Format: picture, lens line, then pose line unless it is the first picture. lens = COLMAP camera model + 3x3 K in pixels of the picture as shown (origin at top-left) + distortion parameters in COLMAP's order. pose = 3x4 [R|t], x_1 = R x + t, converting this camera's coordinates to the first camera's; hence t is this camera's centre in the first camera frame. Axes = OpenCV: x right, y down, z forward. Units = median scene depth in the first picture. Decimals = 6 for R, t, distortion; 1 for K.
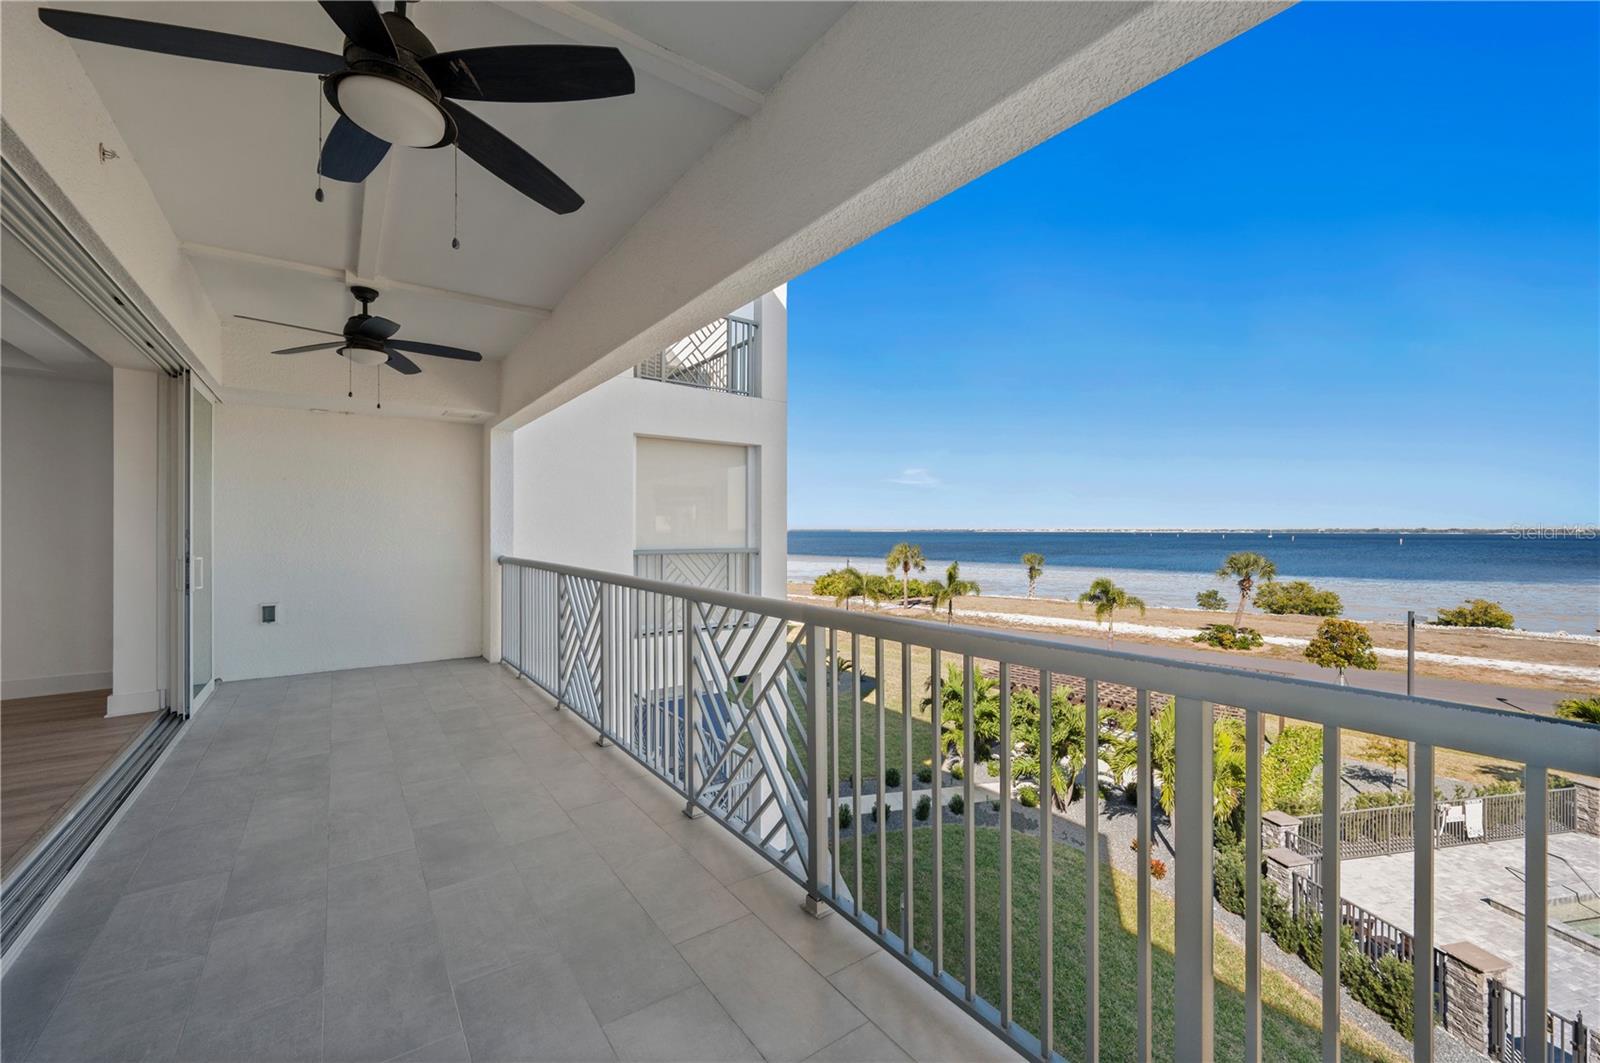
lens RADIAL K [[642.3, 0, 794.8], [0, 642.3, 533.7], [0, 0, 1]] dist [-0.000398, 0.000008]
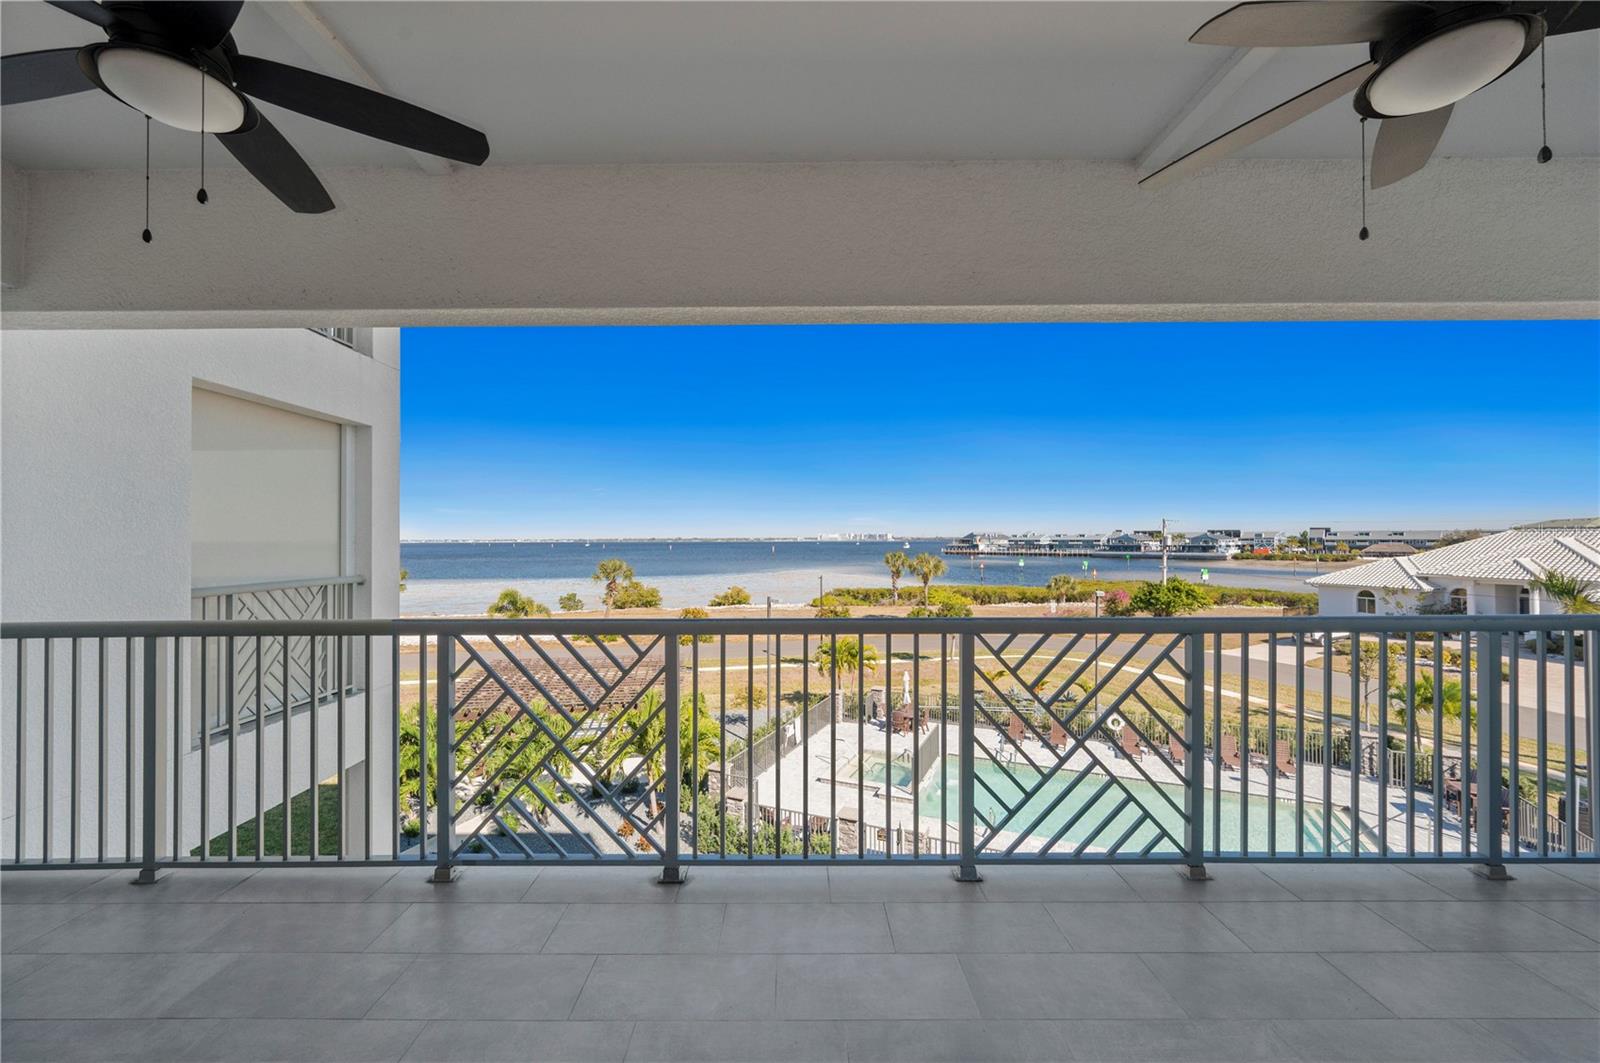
lens RADIAL K [[642.3, 0, 784.1], [0, 642.3, 528.6], [0, 0, 1]] dist [-0.000398, 0.000008]
pose [[0.579359, 0.009907, 0.815012, -0.092372], [0.009073, 0.999786, -0.018603, -0.002704], [-0.815022, 0.018173, 0.579145, 0.061595]]
